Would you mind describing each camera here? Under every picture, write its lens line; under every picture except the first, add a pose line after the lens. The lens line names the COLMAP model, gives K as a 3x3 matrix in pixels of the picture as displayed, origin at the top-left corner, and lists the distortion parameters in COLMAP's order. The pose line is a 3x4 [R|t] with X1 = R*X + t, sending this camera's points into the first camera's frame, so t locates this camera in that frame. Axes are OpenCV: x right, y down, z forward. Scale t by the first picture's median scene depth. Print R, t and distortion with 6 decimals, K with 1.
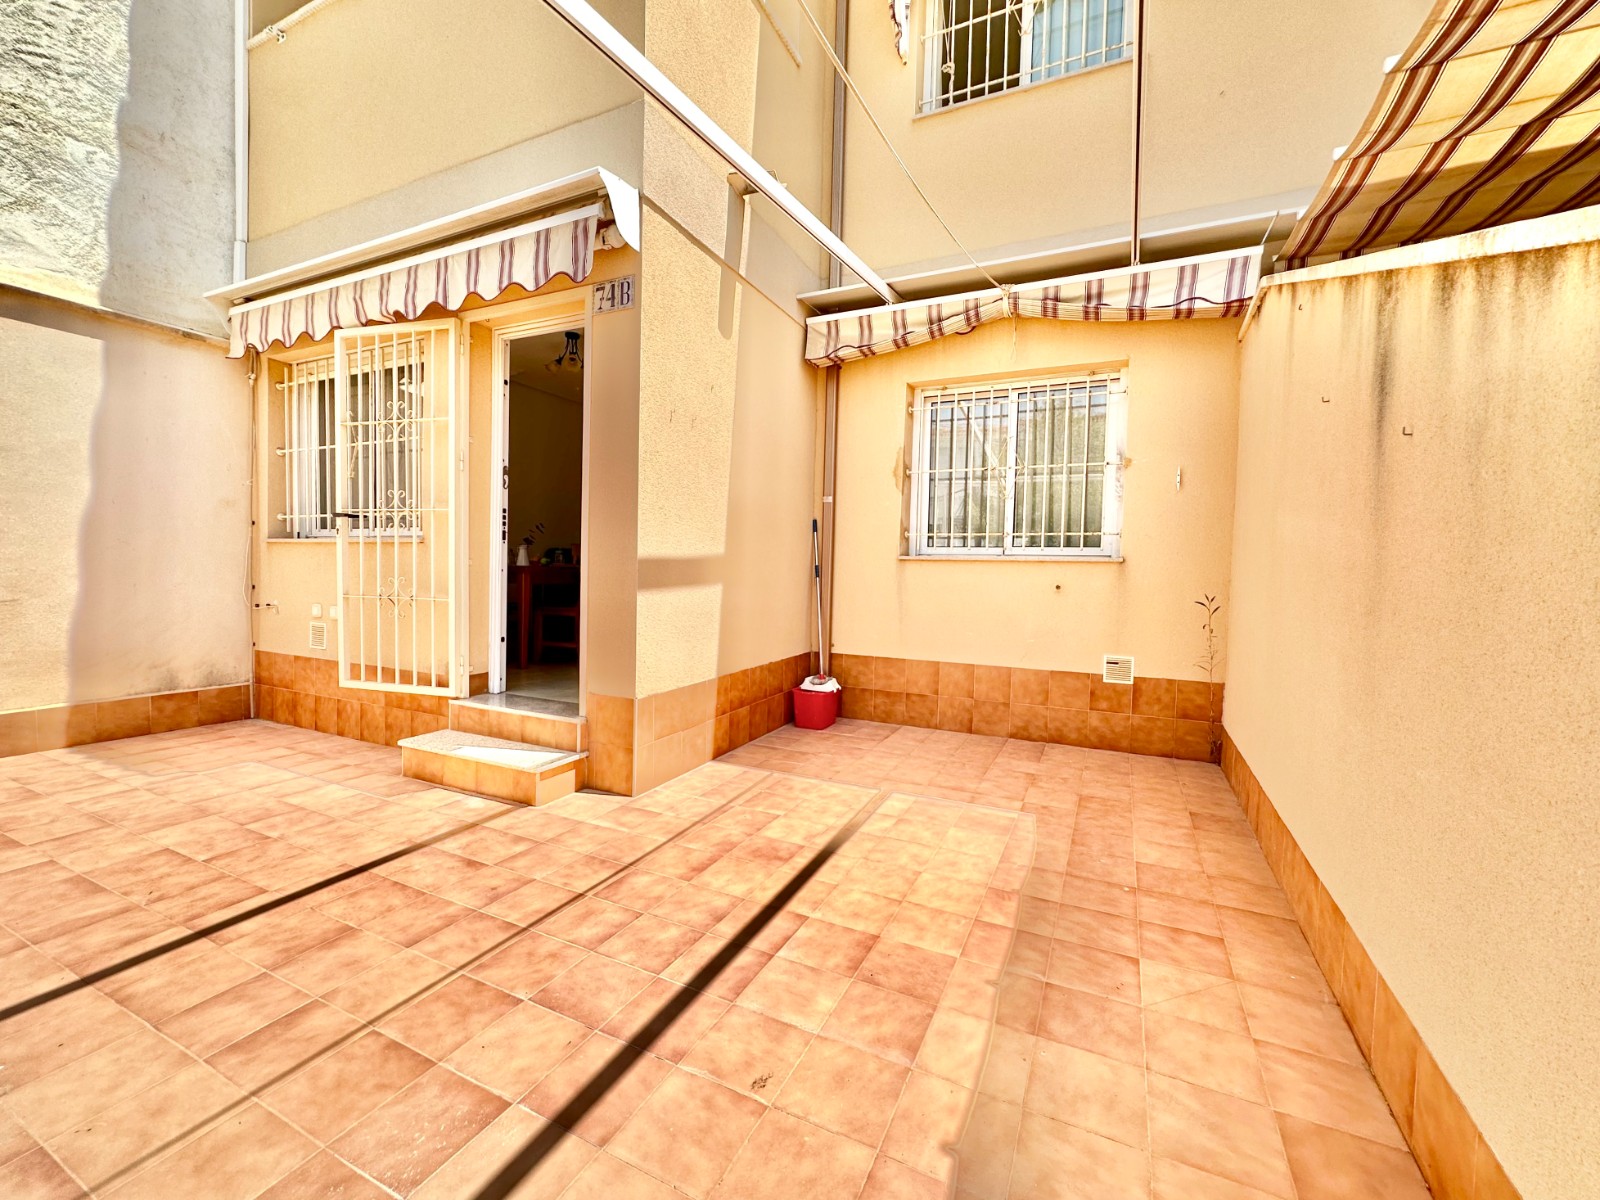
lens RADIAL K [[661.0, 0, 800.5], [0, 661.0, 599.3], [0, 0, 1]] dist [-0.001425, -0.000104]
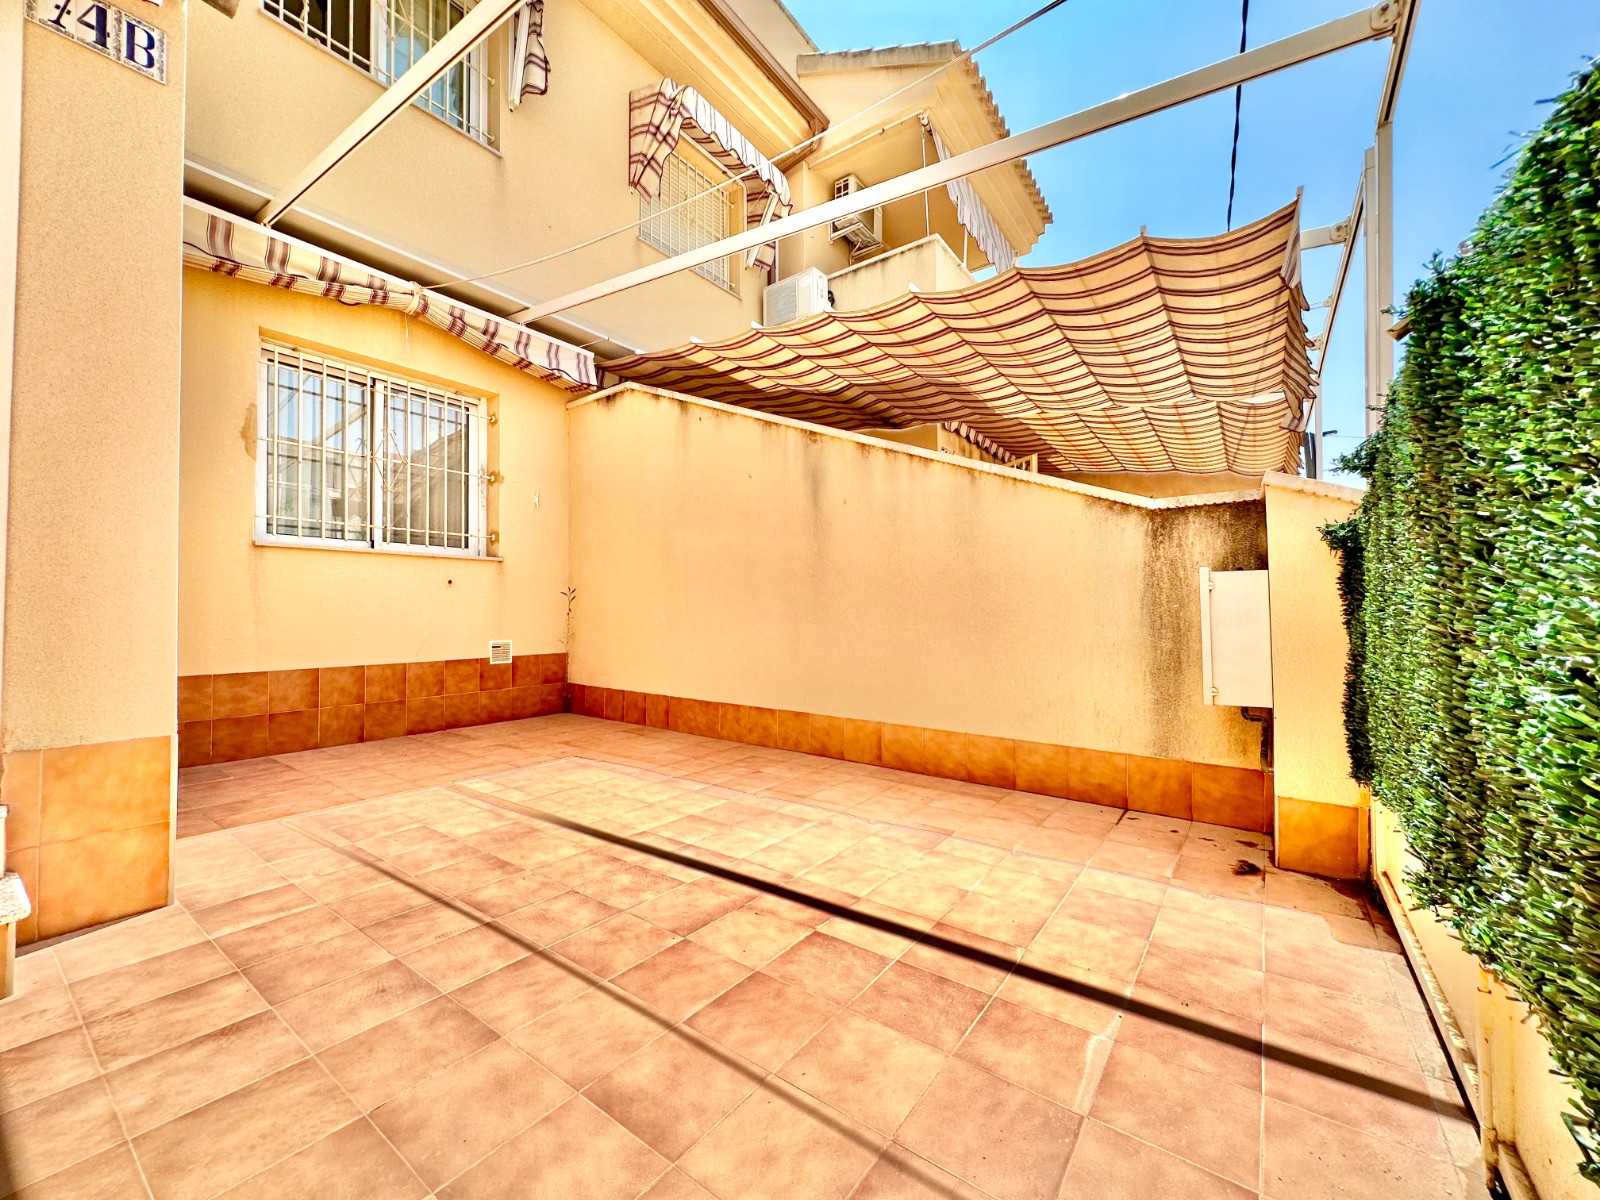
lens RADIAL K [[641.0, 0, 801.6], [0, 641.0, 599.9], [0, 0, 1]] dist [-0.001620, 0.000532]
pose [[0.176849, -0.002007, 0.984236, -0.709245], [0.049826, 0.998734, -0.006916, 0.061567], [-0.982976, 0.050263, 0.176725, 0.337219]]
